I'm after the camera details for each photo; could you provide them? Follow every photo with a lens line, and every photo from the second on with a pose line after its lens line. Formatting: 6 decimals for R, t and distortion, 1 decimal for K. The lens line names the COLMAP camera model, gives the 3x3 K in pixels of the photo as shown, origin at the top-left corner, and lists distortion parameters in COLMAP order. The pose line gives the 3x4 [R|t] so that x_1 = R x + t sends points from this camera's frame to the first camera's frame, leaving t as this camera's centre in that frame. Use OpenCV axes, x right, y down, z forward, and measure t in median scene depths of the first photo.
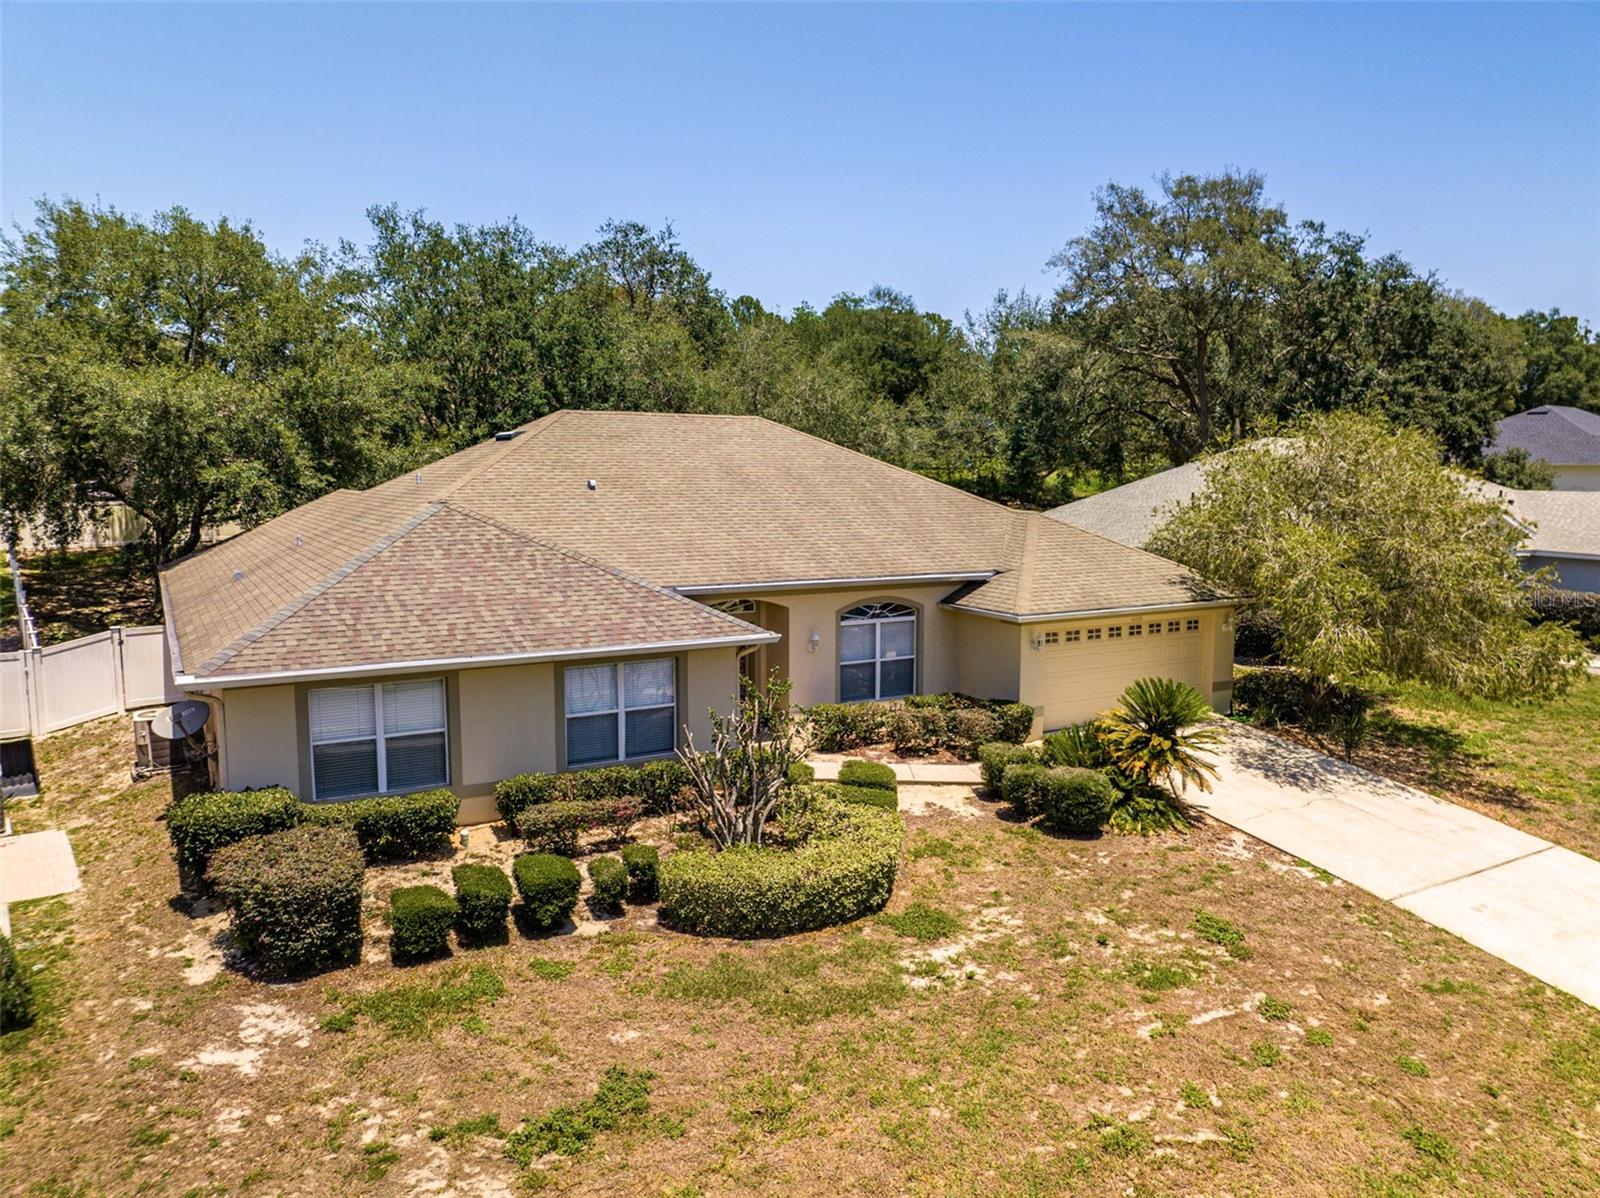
lens RADIAL K [[1142.3, 0, 795.6], [0, 1142.3, 564.6], [0, 0, 1]] dist [-0.046260, 0.000711]
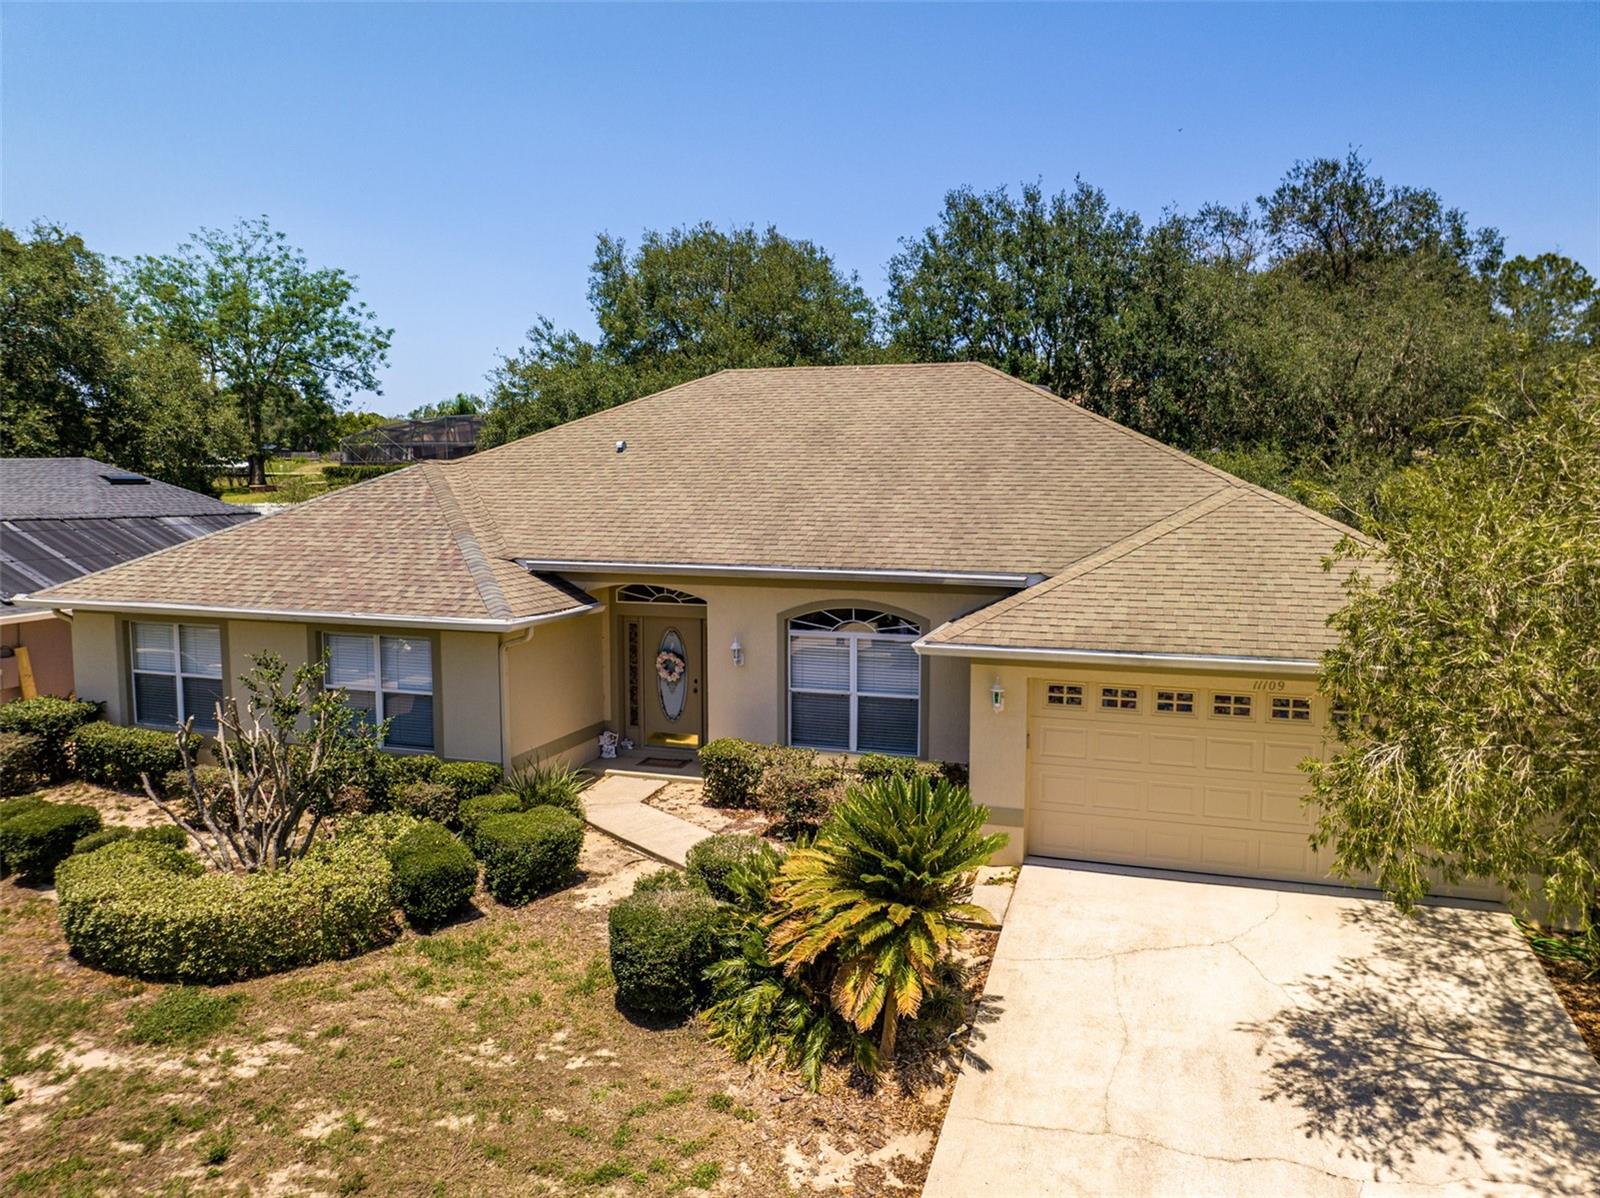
lens RADIAL K [[1128.2, 0, 800.0], [0, 1128.2, 599.0], [0, 0, 1]] dist [-0.064079, 0.033214]
pose [[0.661330, 0.072701, -0.746564, 0.743931], [-0.062931, 0.997161, 0.041357, 0.002406], [0.747451, 0.019631, 0.664027, 0.716018]]
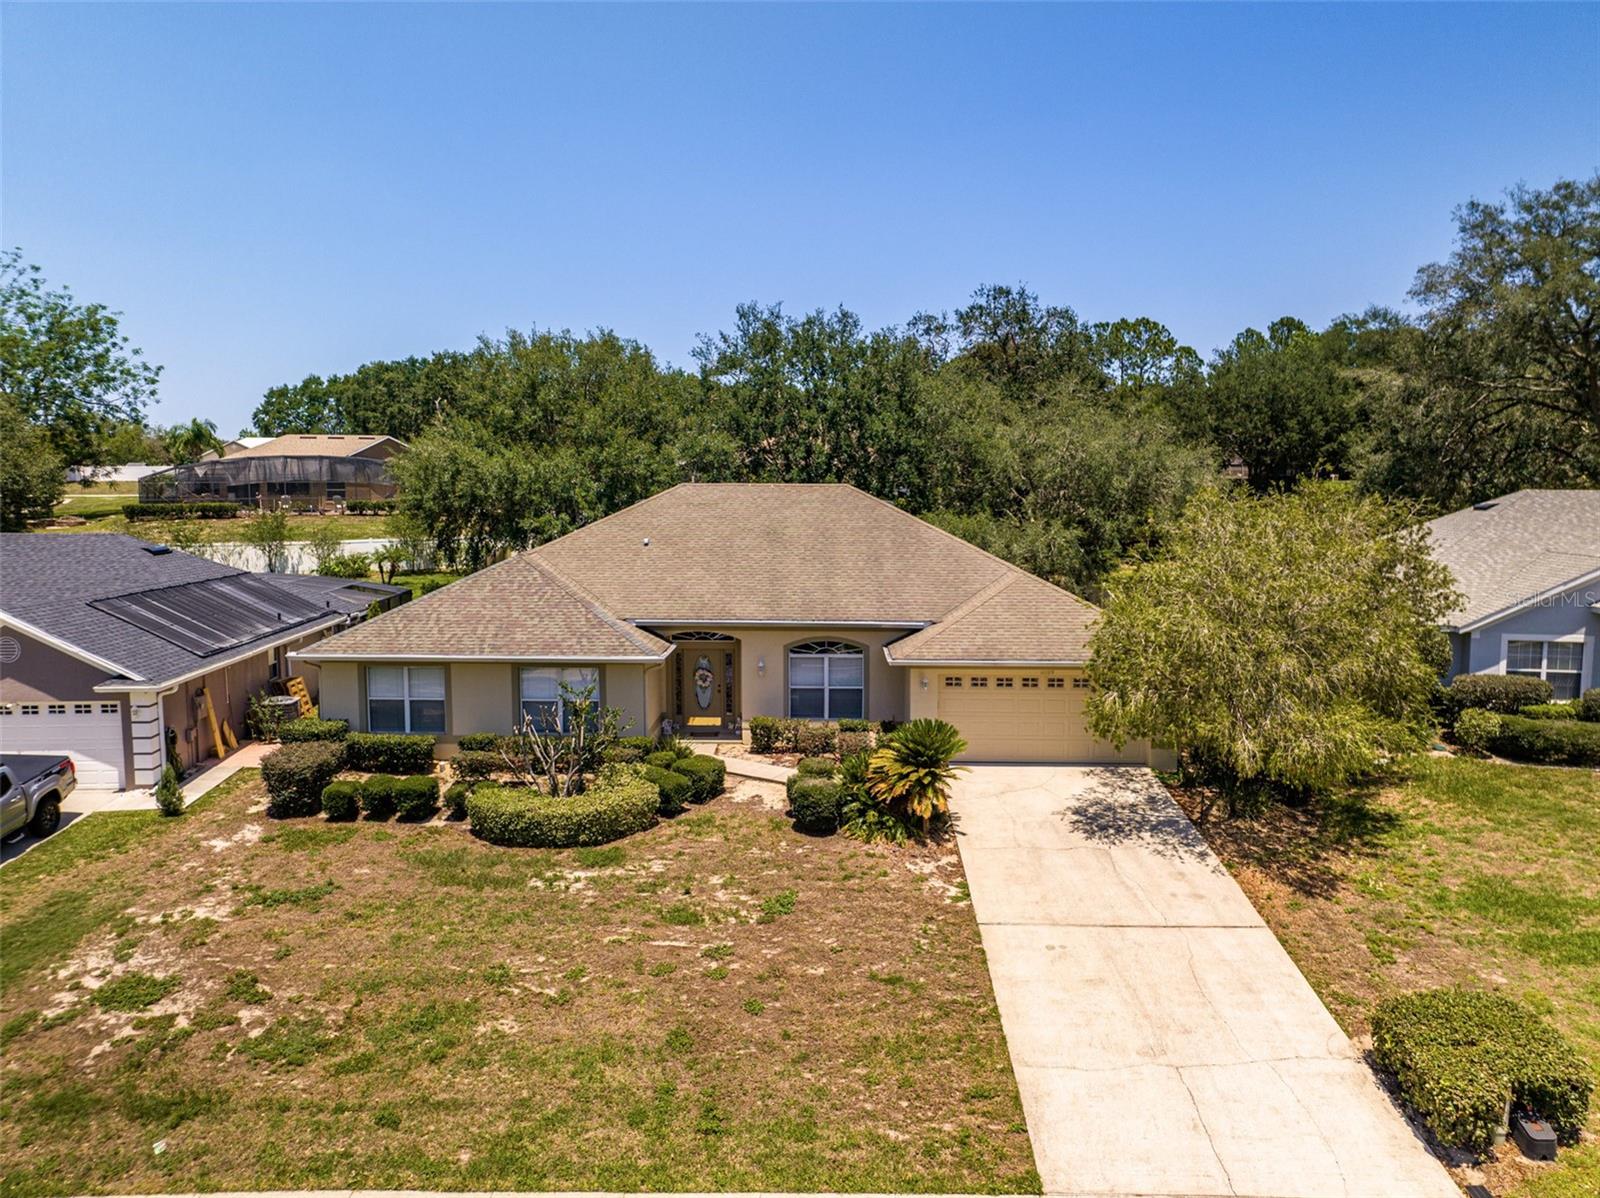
lens RADIAL K [[1128.2, 0, 800.0], [0, 1128.2, 599.0], [0, 0, 1]] dist [-0.064079, 0.033214]
pose [[0.851522, 0.050371, -0.521893, 0.932524], [-0.042886, 0.998731, 0.026420, -0.060373], [0.522562, -0.000116, 0.852602, -0.093797]]
